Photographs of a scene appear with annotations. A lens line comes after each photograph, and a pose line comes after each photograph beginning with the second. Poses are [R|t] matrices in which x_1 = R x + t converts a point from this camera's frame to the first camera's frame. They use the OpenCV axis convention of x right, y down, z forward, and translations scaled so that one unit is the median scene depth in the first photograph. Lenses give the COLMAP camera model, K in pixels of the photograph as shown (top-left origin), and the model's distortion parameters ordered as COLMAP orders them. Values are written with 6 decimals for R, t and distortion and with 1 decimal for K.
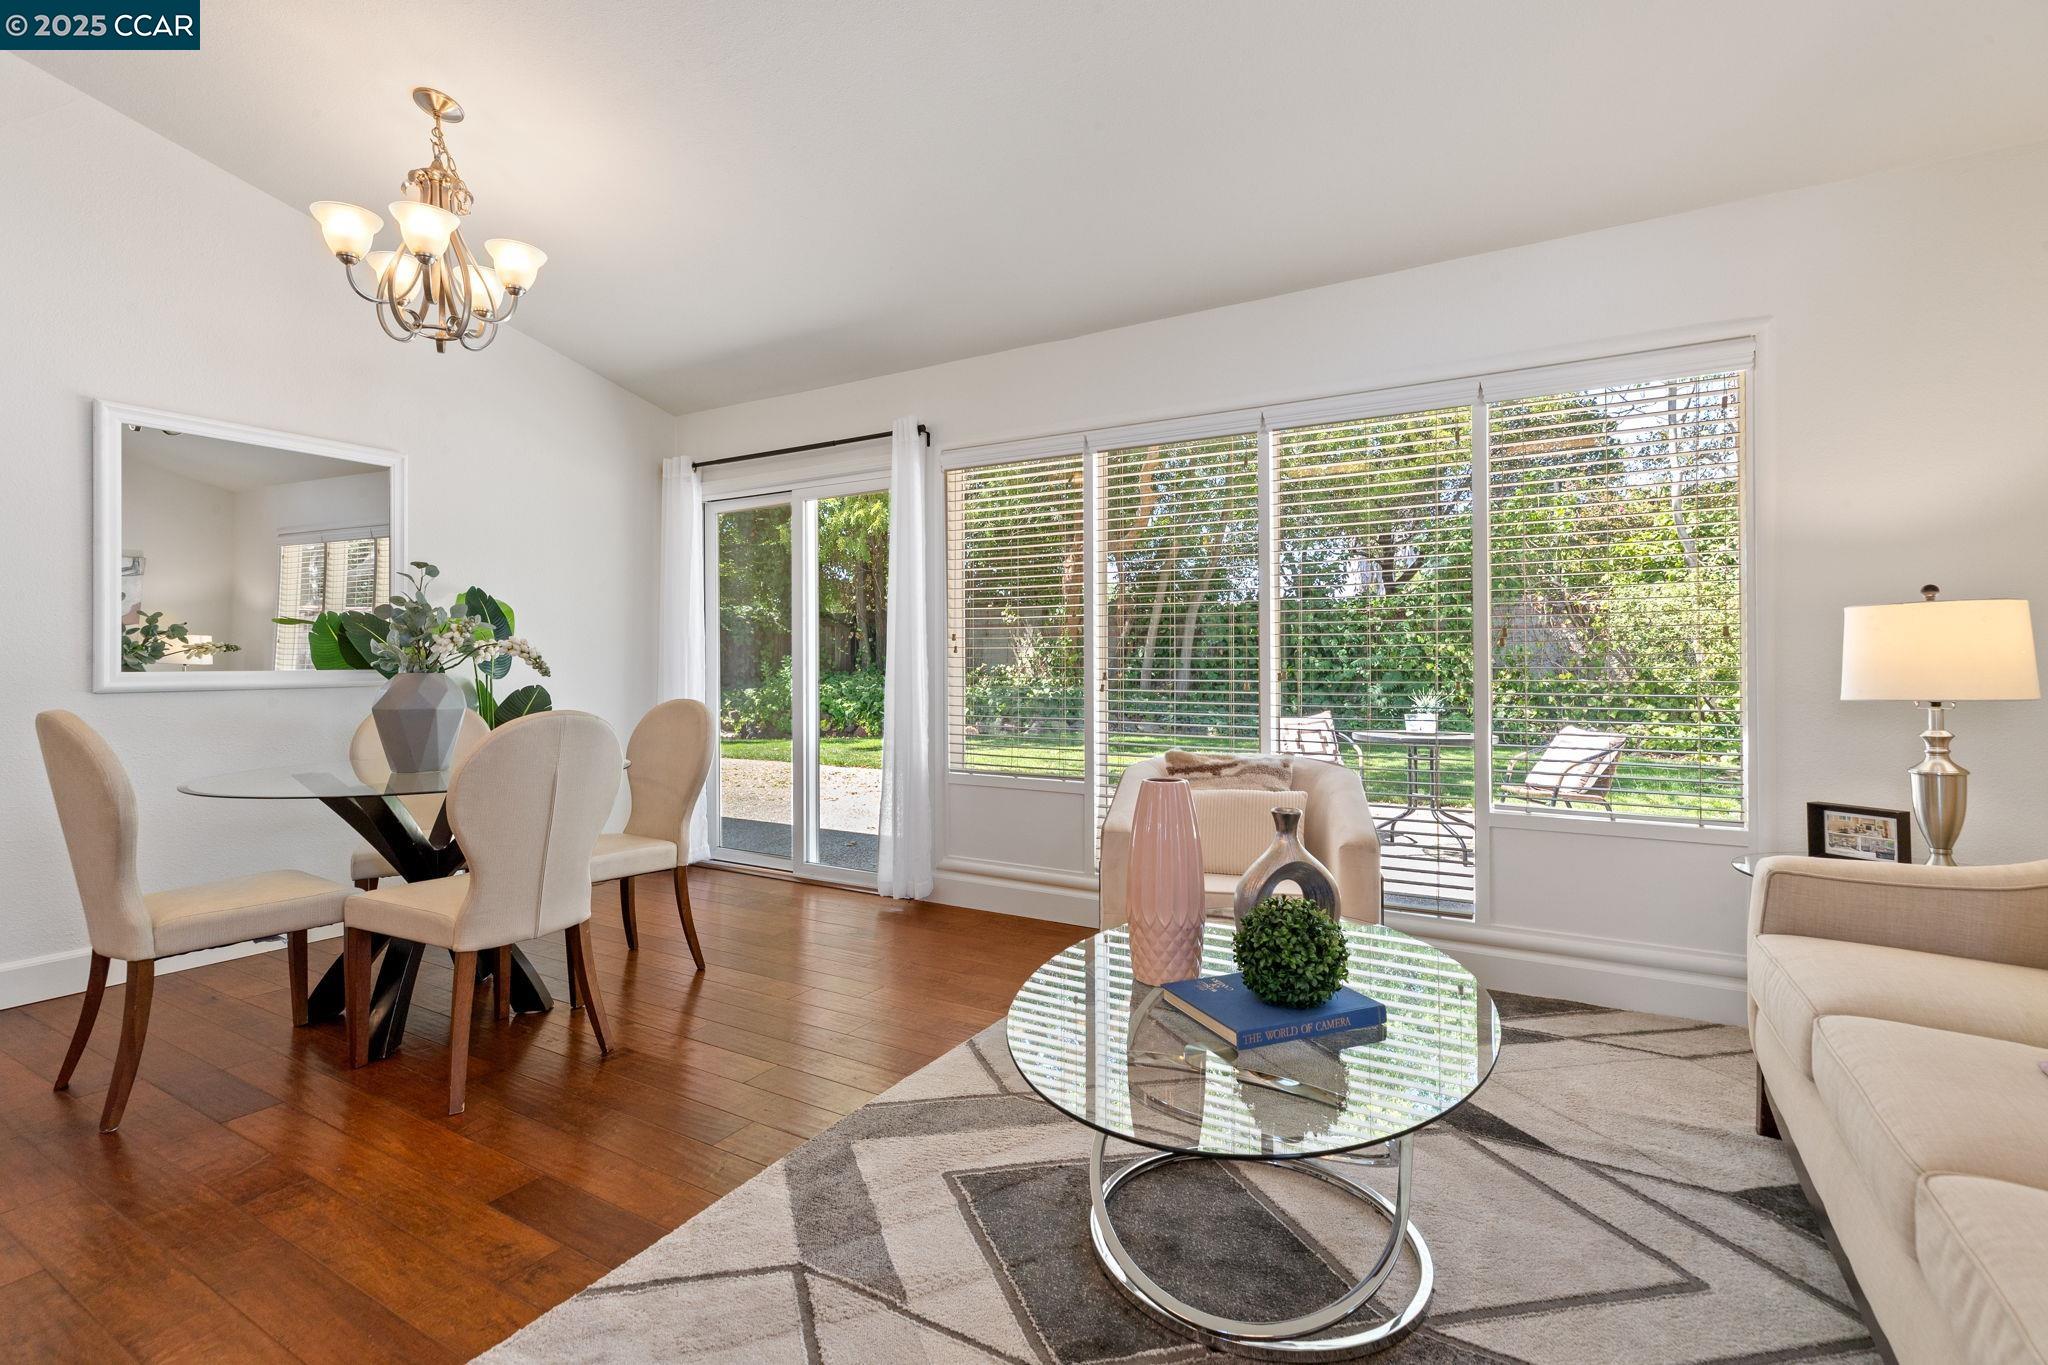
lens RADIAL K [[927.7, 0, 1016.2], [0, 927.7, 678.7], [0, 0, 1]] dist [0.002509, -0.003381]
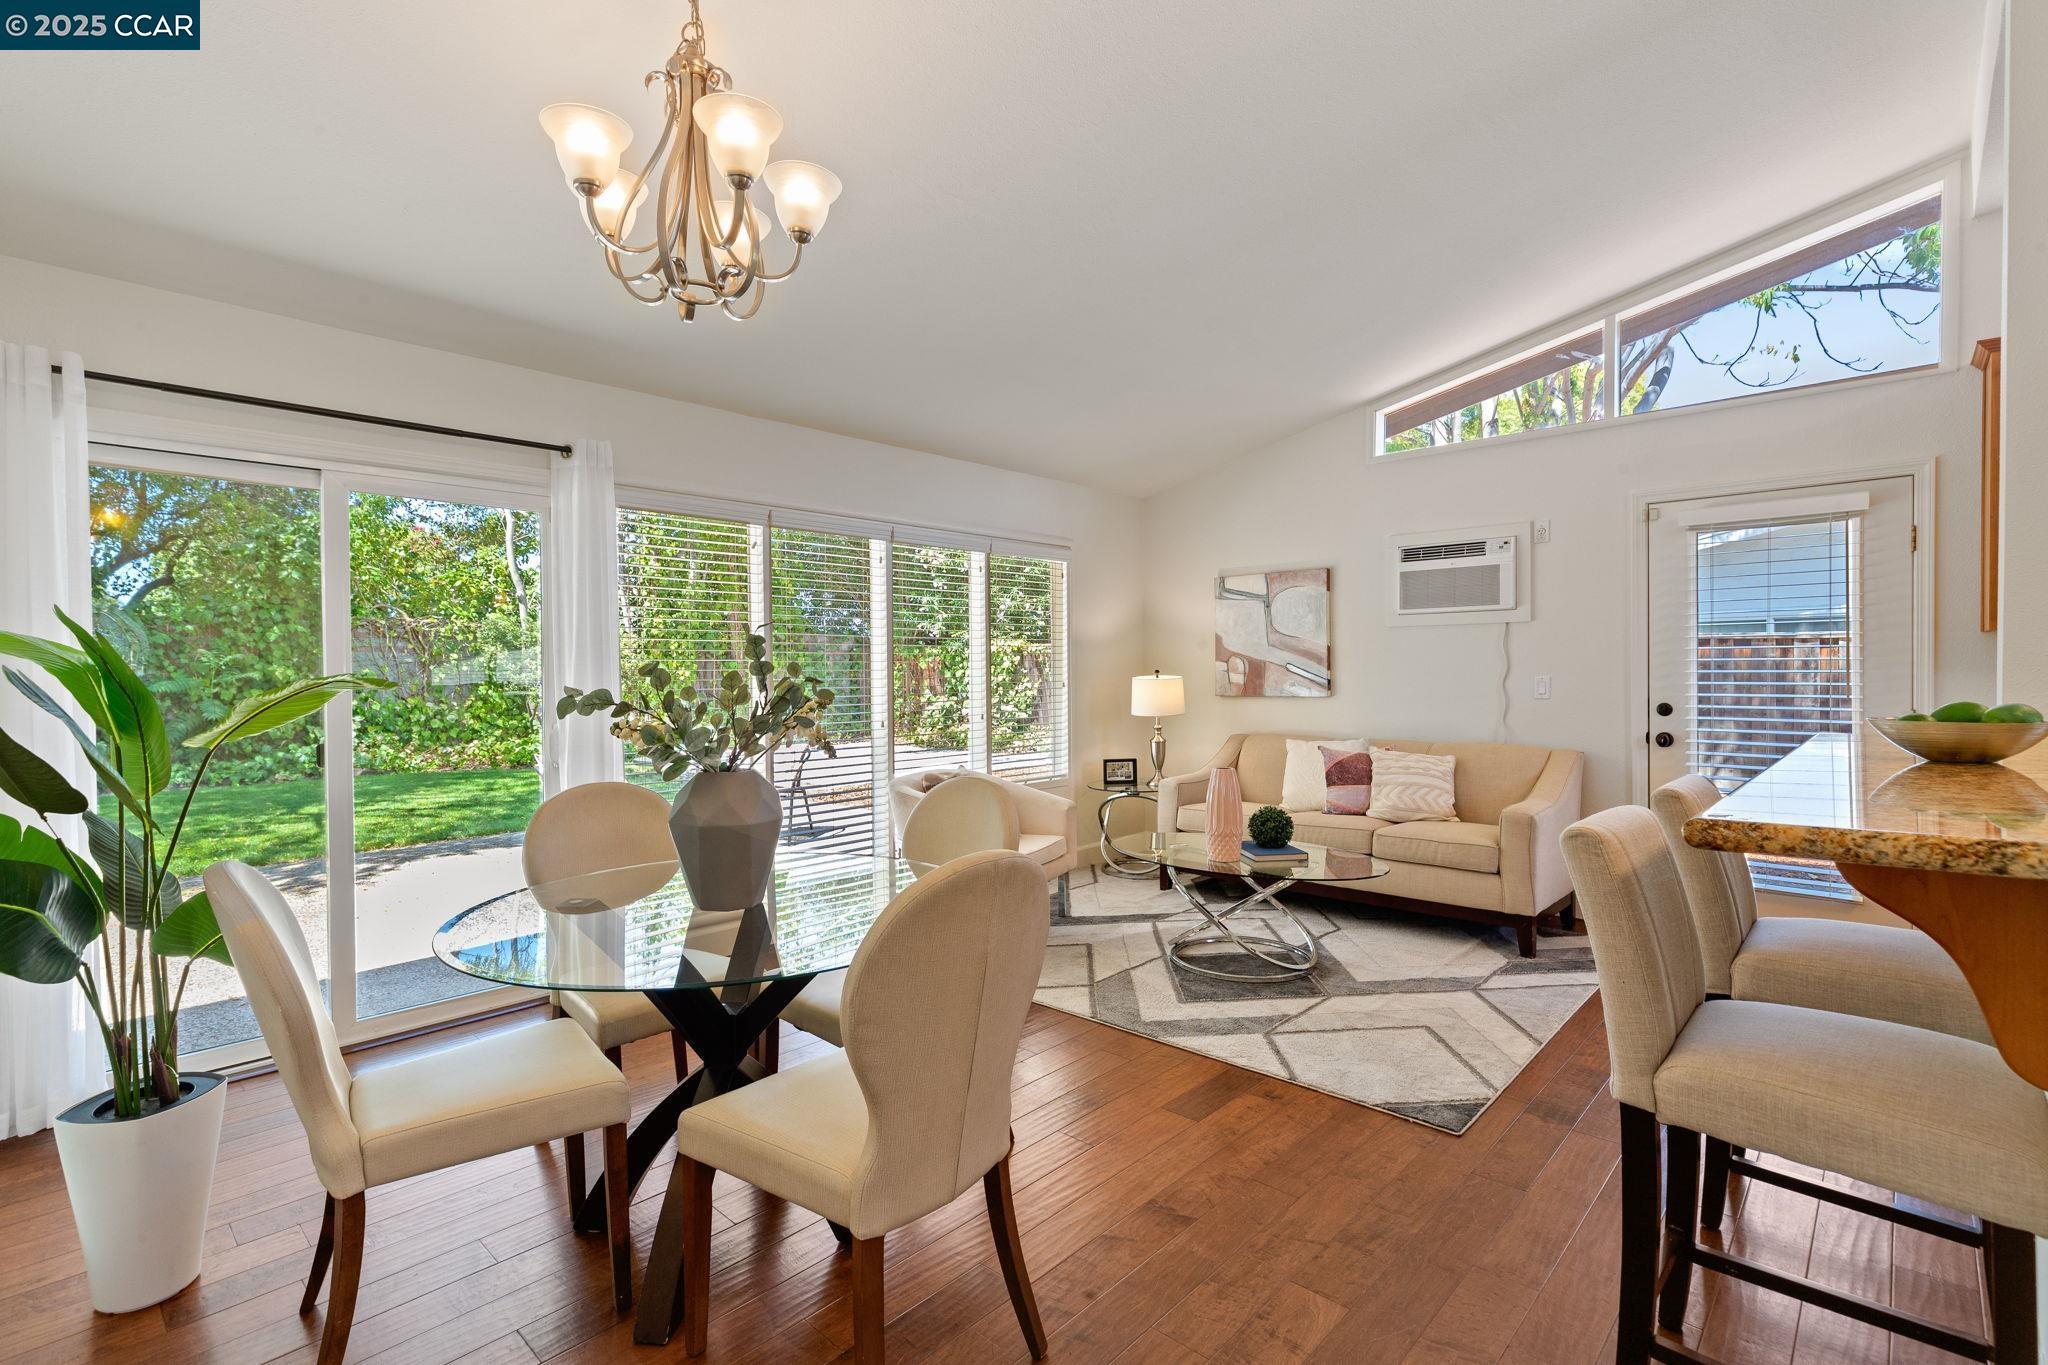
lens RADIAL K [[927.7, 0, 1016.2], [0, 927.7, 678.7], [0, 0, 1]] dist [0.002509, -0.003381]
pose [[0.227456, -0.009685, 0.973740, -0.924993], [0.012266, 0.999900, 0.007079, -0.055852], [-0.973711, 0.010334, 0.227552, 0.436535]]
